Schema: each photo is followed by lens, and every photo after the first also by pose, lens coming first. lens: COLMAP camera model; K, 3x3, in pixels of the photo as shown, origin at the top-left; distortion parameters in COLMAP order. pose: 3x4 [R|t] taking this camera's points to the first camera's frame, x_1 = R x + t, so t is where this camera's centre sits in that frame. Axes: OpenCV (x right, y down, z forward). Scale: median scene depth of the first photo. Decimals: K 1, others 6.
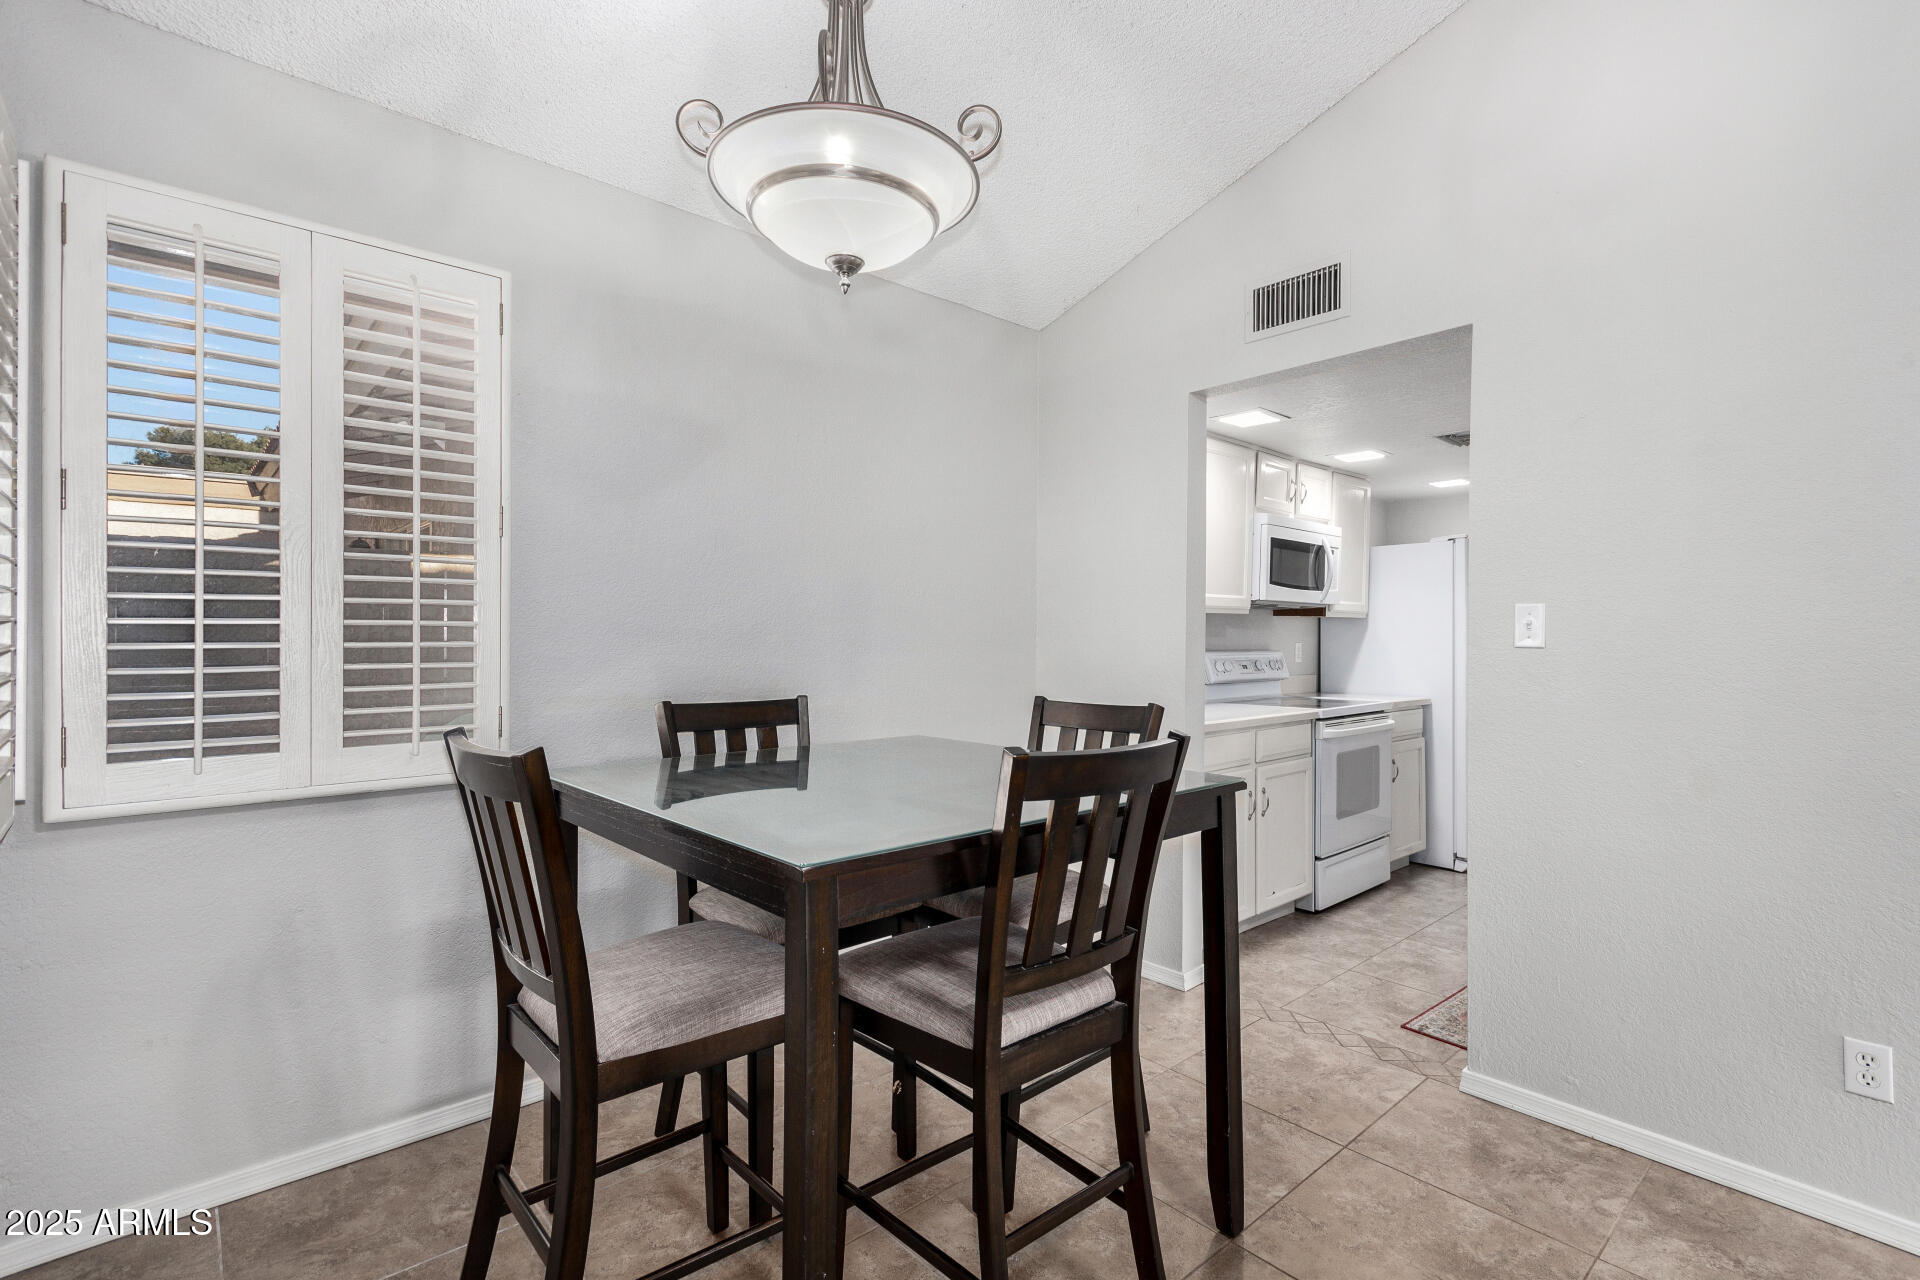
lens RADIAL K [[895.0, 0, 959.8], [0, 895.0, 633.8], [0, 0, 1]] dist [0.011261, -0.002384]
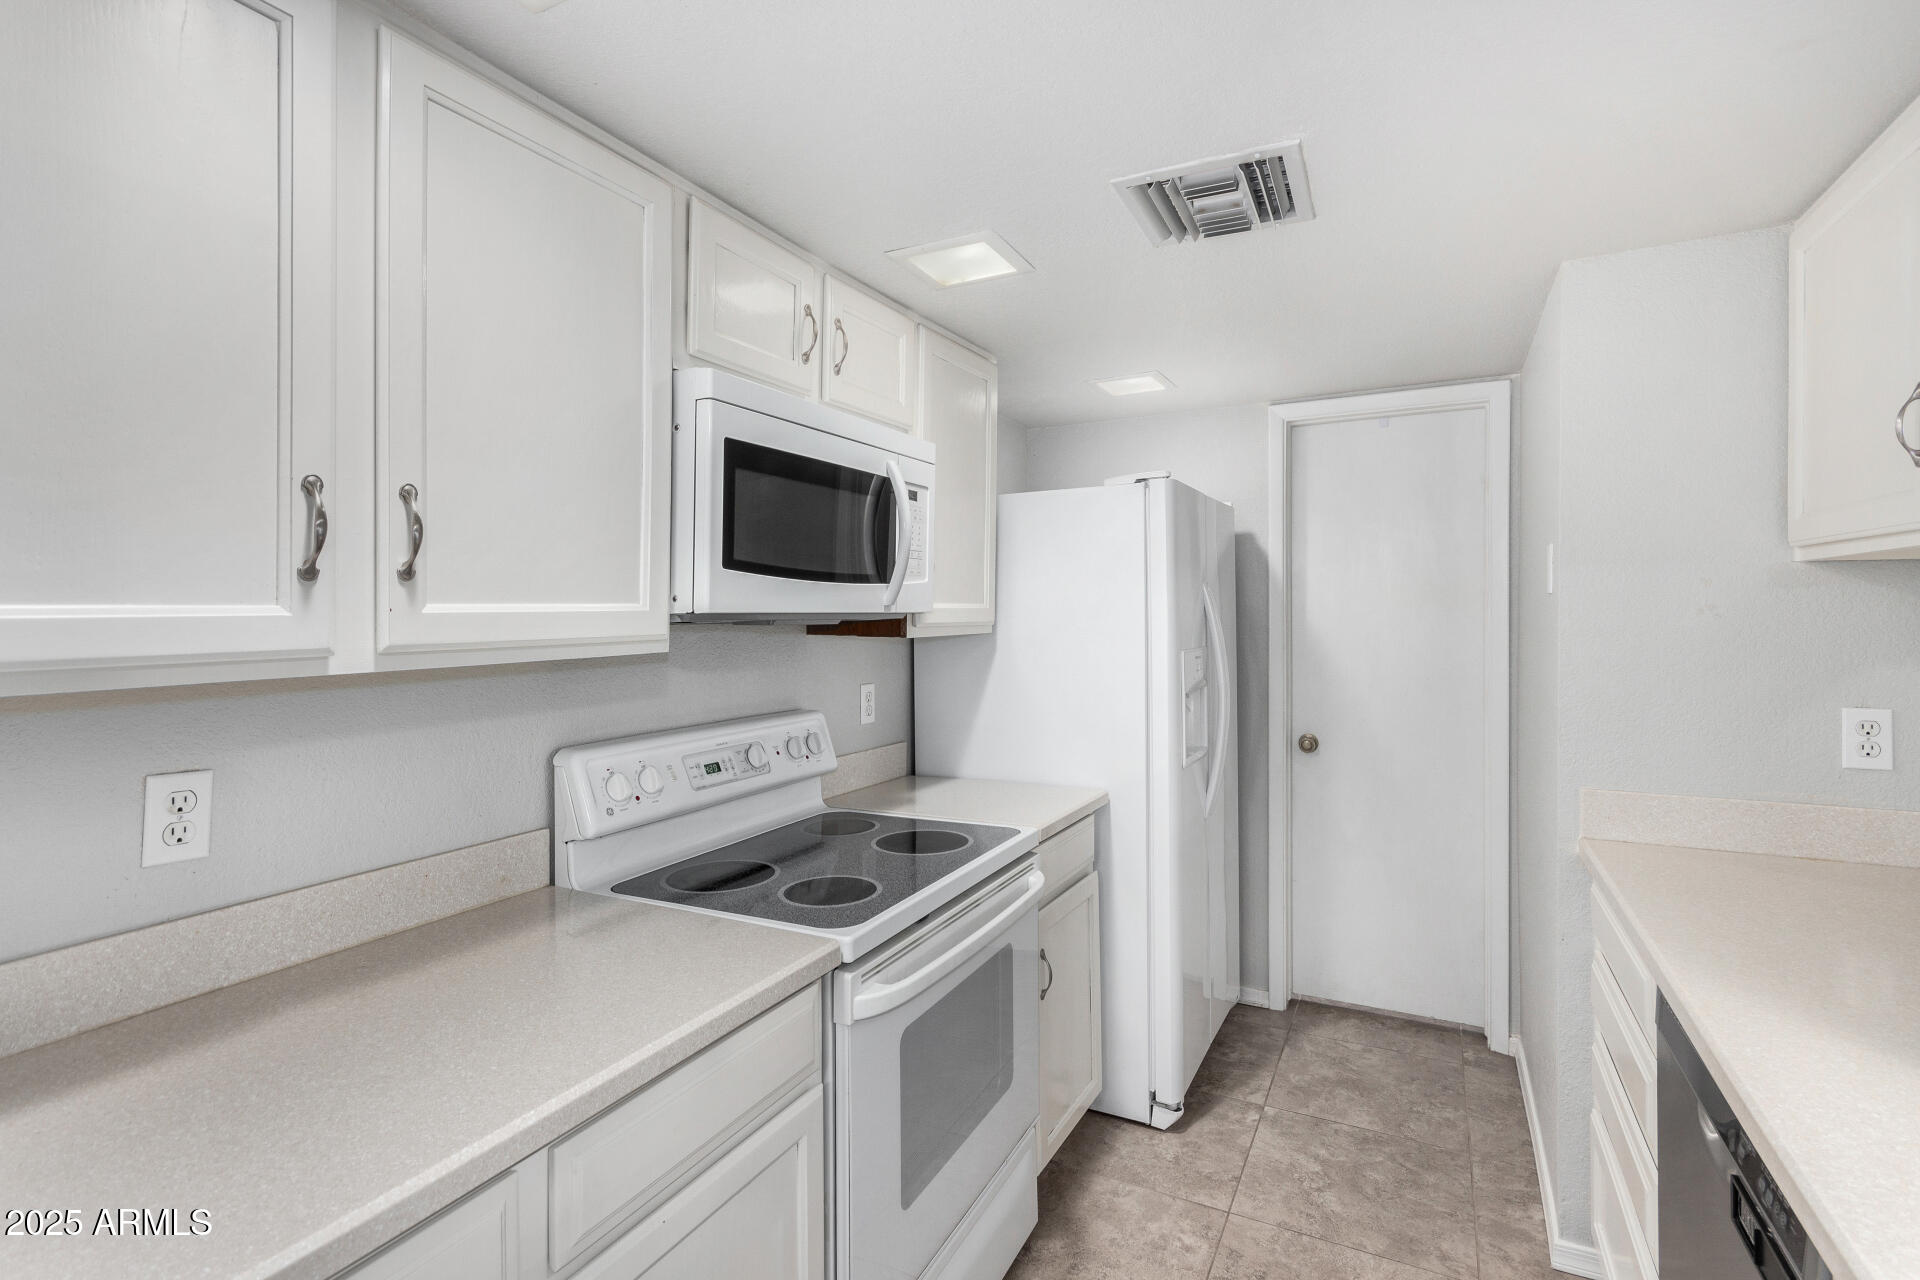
lens RADIAL K [[895.0, 0, 979.5], [0, 895.0, 614.8], [0, 0, 1]] dist [0.011261, -0.002384]
pose [[0.930316, -0.013828, 0.366498, 0.280378], [0.010423, 0.999882, 0.011267, -0.036352], [-0.366611, -0.006662, 0.930351, 0.570760]]
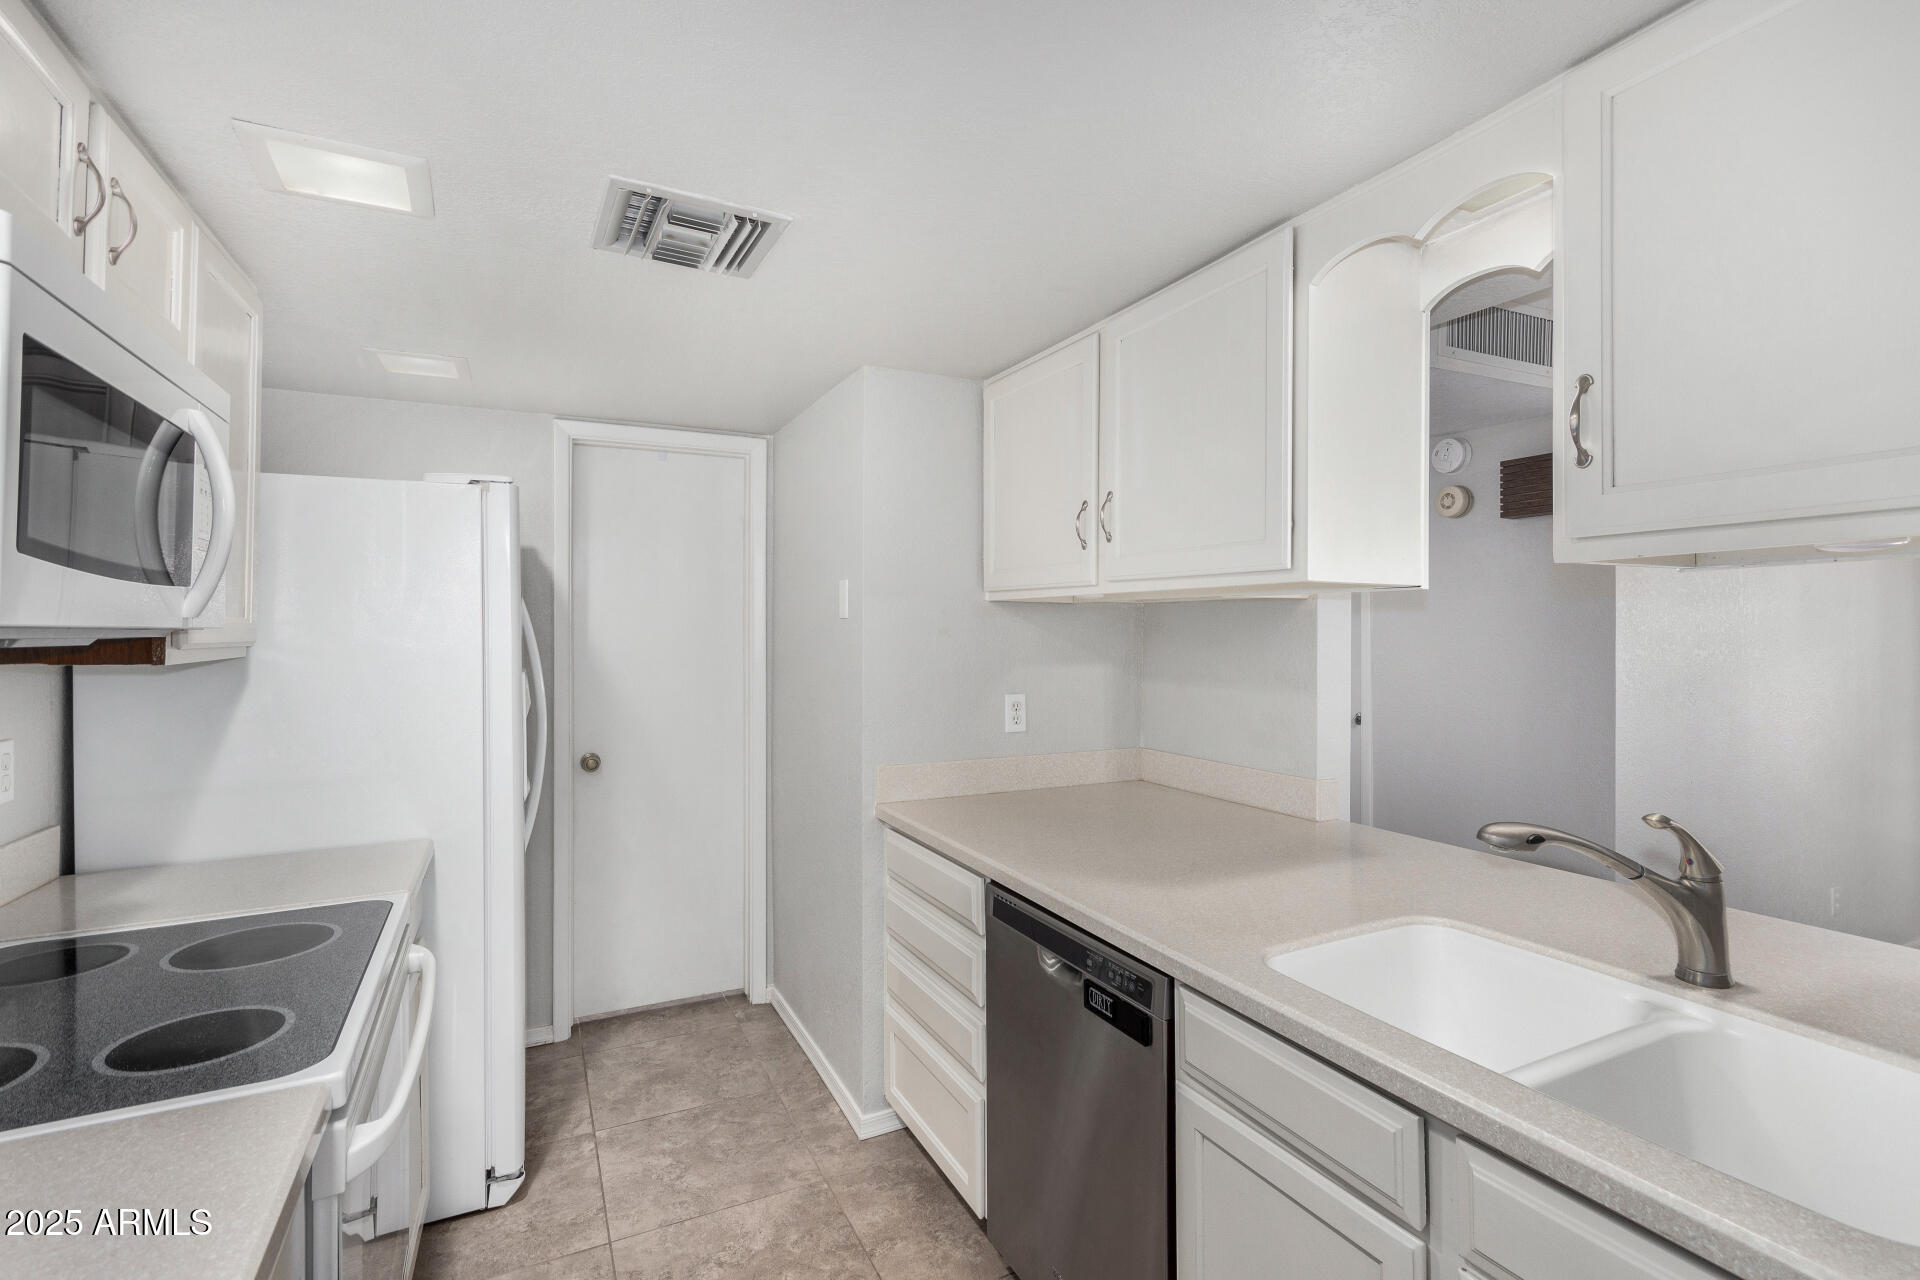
lens RADIAL K [[895.0, 0, 966.4], [0, 895.0, 627.0], [0, 0, 1]] dist [0.011261, -0.002384]
pose [[0.258692, -0.002519, 0.965957, 0.178541], [-0.006825, 0.999967, 0.004435, -0.036573], [-0.965936, -0.007740, 0.258666, 0.658225]]
